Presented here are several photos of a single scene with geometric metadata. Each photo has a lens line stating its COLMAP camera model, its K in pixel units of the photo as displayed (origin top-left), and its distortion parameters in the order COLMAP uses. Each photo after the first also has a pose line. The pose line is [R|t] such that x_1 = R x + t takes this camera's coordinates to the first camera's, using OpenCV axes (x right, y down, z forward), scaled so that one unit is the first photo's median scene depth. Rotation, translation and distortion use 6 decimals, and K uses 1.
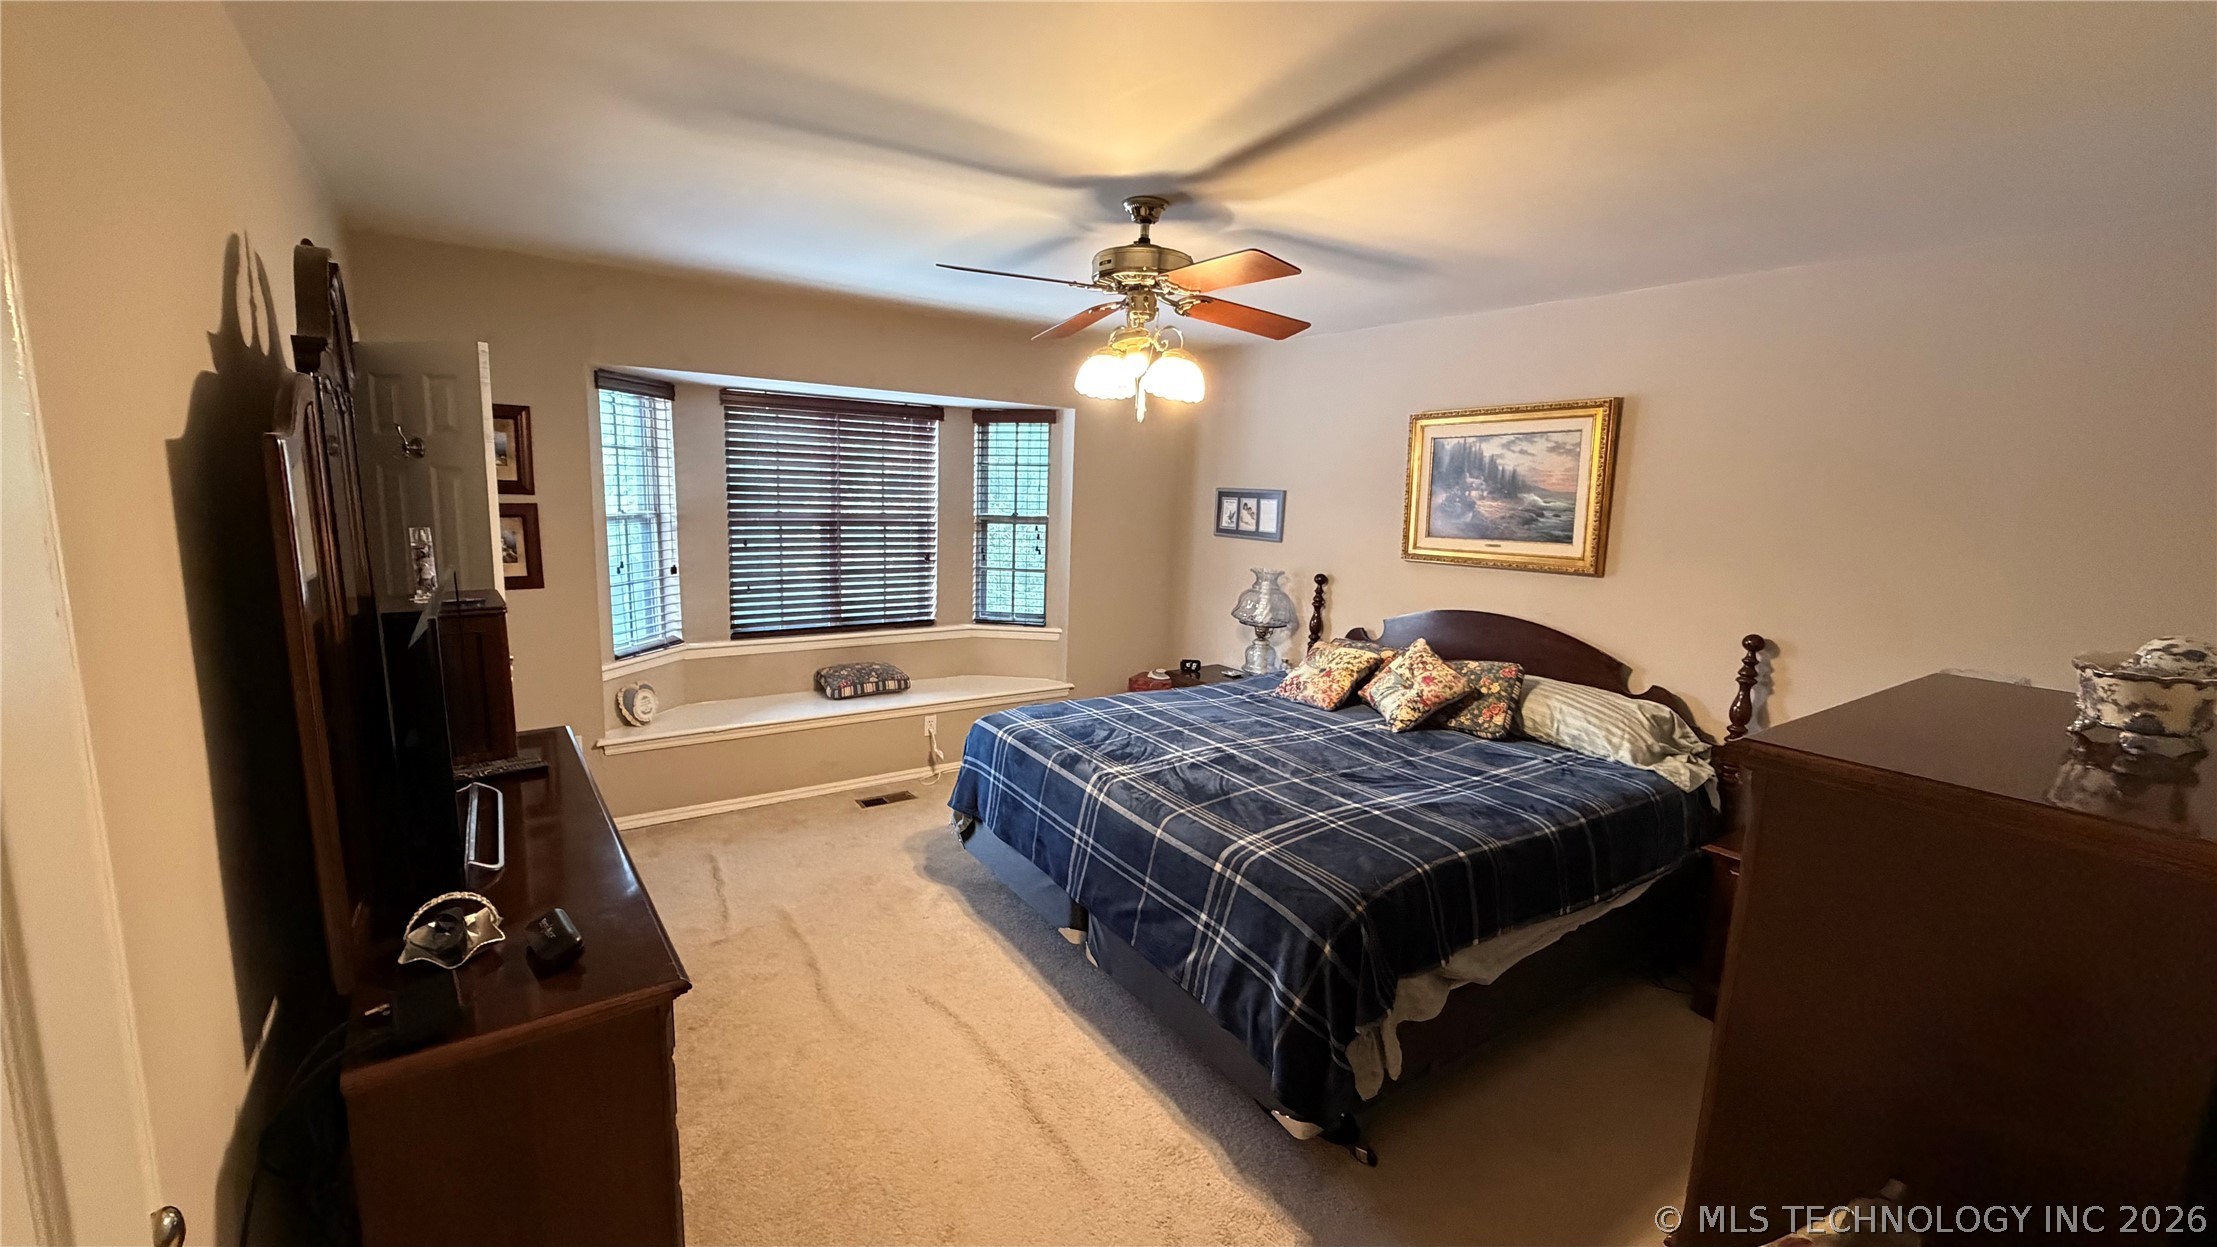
lens RADIAL K [[894.0, 0, 1108.5], [0, 894.0, 623.5], [0, 0, 1]] dist [0.037491, 0.000020]
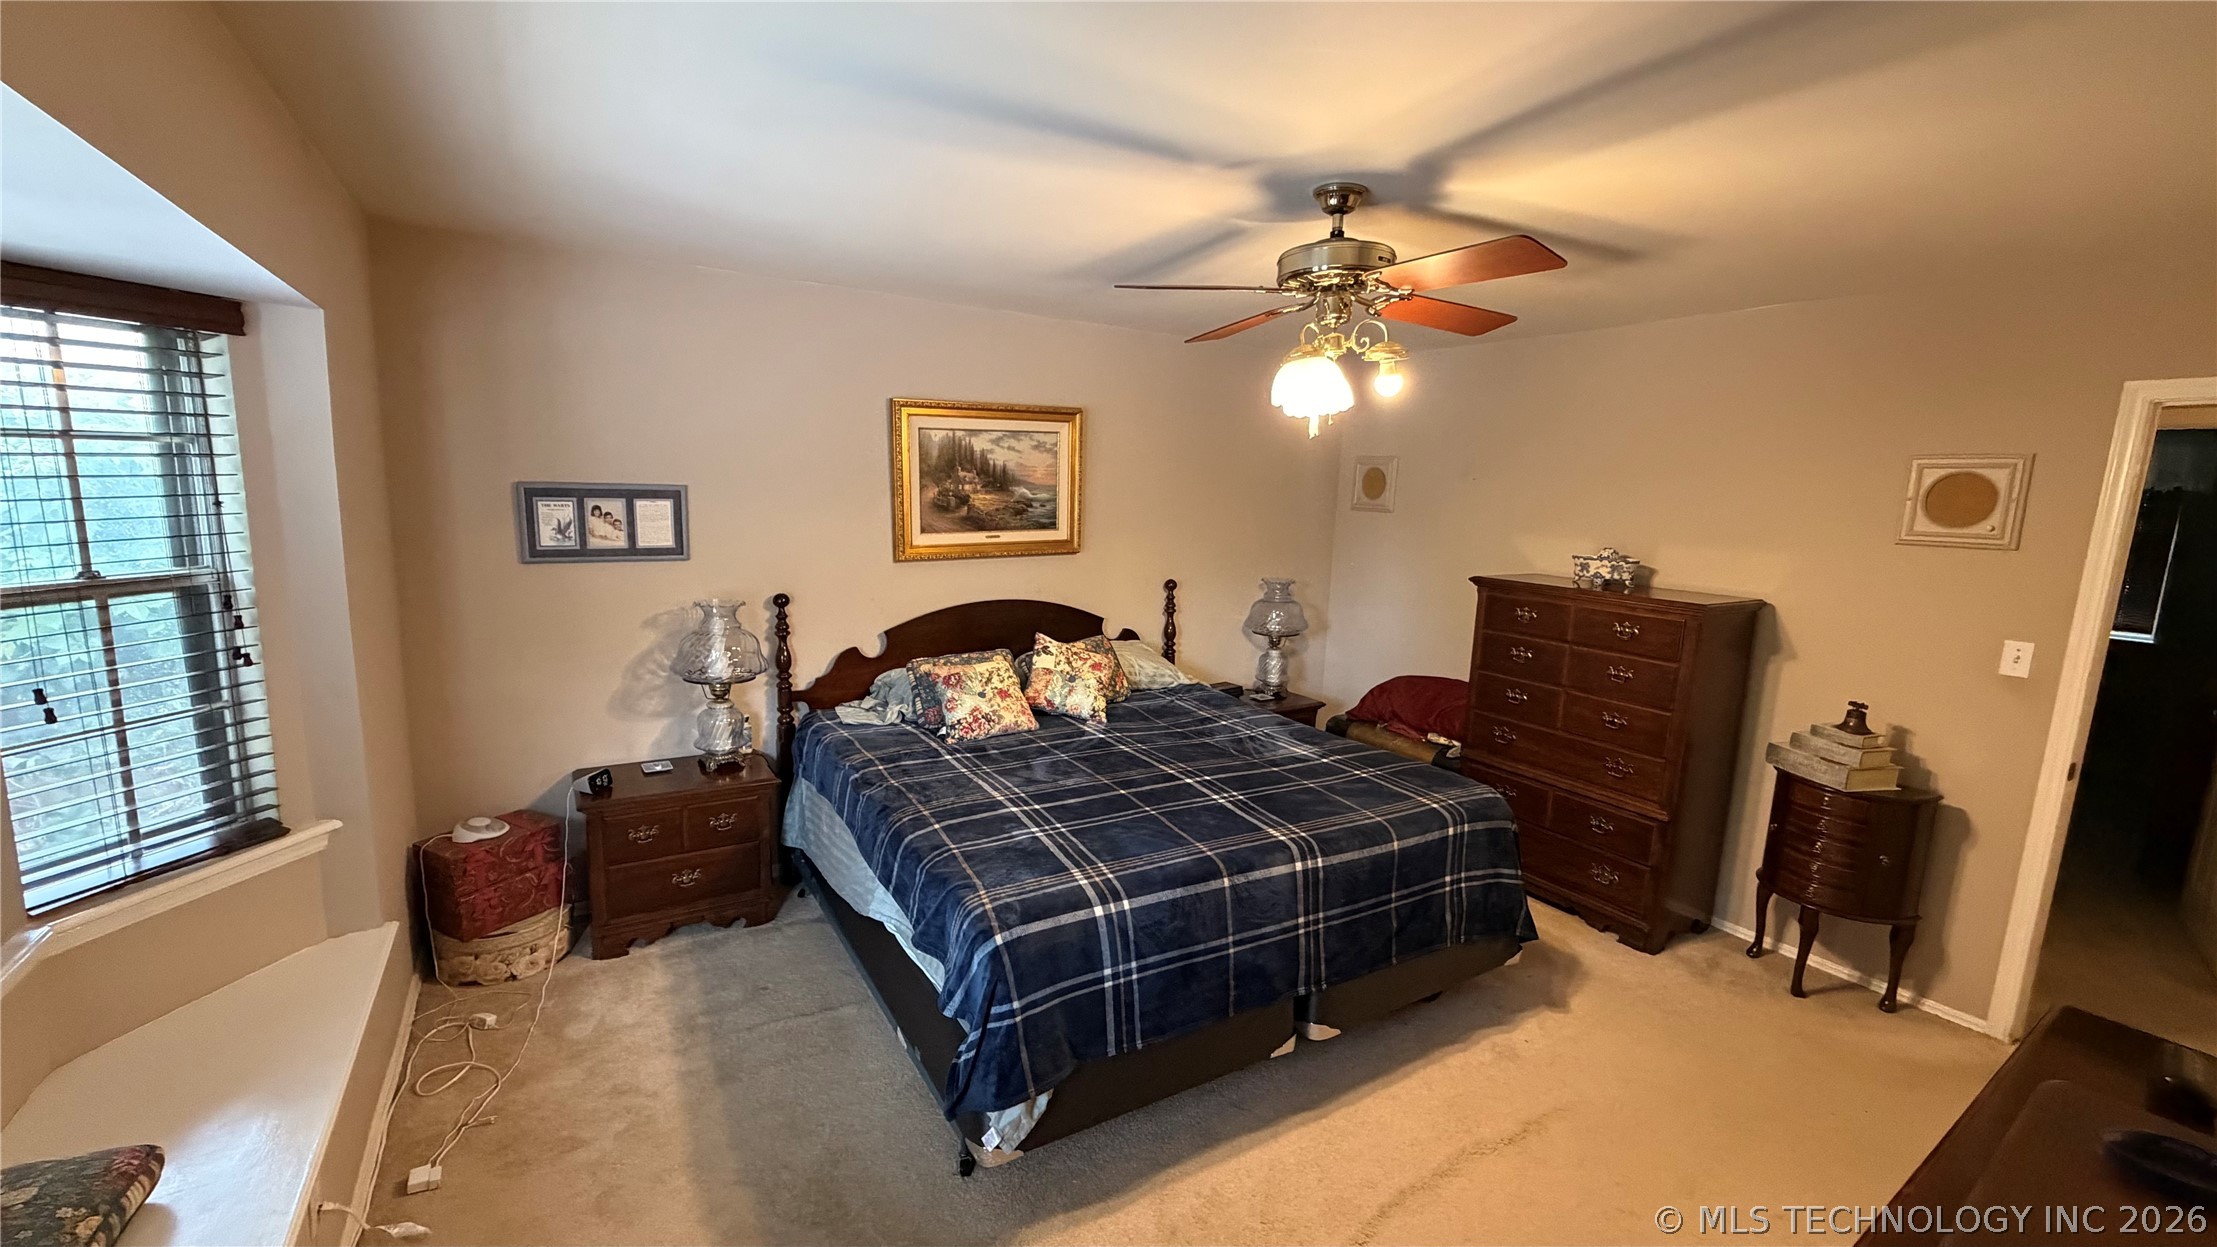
lens RADIAL K [[883.3, 0, 1108.5], [0, 883.3, 623.5], [0, 0, 1]] dist [-0.002257, 0.000051]
pose [[0.051816, -0.191837, 0.980058, -0.586784], [0.131700, 0.974118, 0.183712, -0.157557], [-0.989934, 0.119554, 0.075739, 0.793459]]
